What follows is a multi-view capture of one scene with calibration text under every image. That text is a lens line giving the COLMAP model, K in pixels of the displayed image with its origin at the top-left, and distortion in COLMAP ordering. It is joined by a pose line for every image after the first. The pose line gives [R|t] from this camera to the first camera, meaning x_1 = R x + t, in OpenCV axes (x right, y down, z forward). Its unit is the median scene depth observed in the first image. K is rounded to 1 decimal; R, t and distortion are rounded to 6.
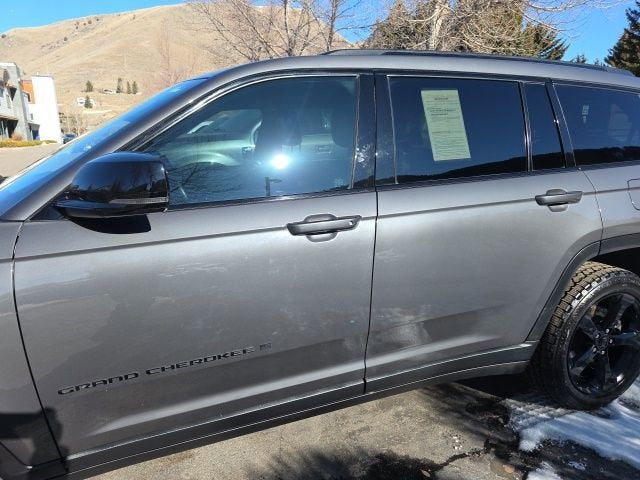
lens RADIAL K [[437.8, 0, 319.9], [0, 437.8, 251.9], [0, 0, 1]] dist [0.086043, -0.071566]
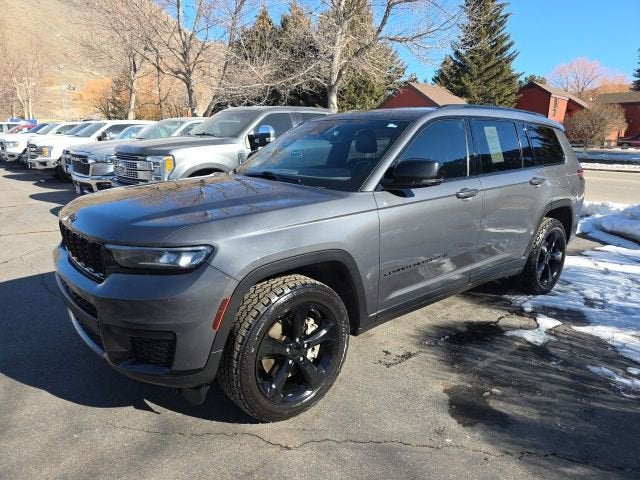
lens RADIAL K [[441.1, 0, 324.5], [0, 441.1, 242.3], [0, 0, 1]] dist [0.039734, -0.031638]
pose [[0.945360, -0.052556, 0.321764, -0.950849], [0.058806, 0.998222, -0.009728, 0.106948], [-0.320681, 0.028118, 0.946770, -0.534440]]
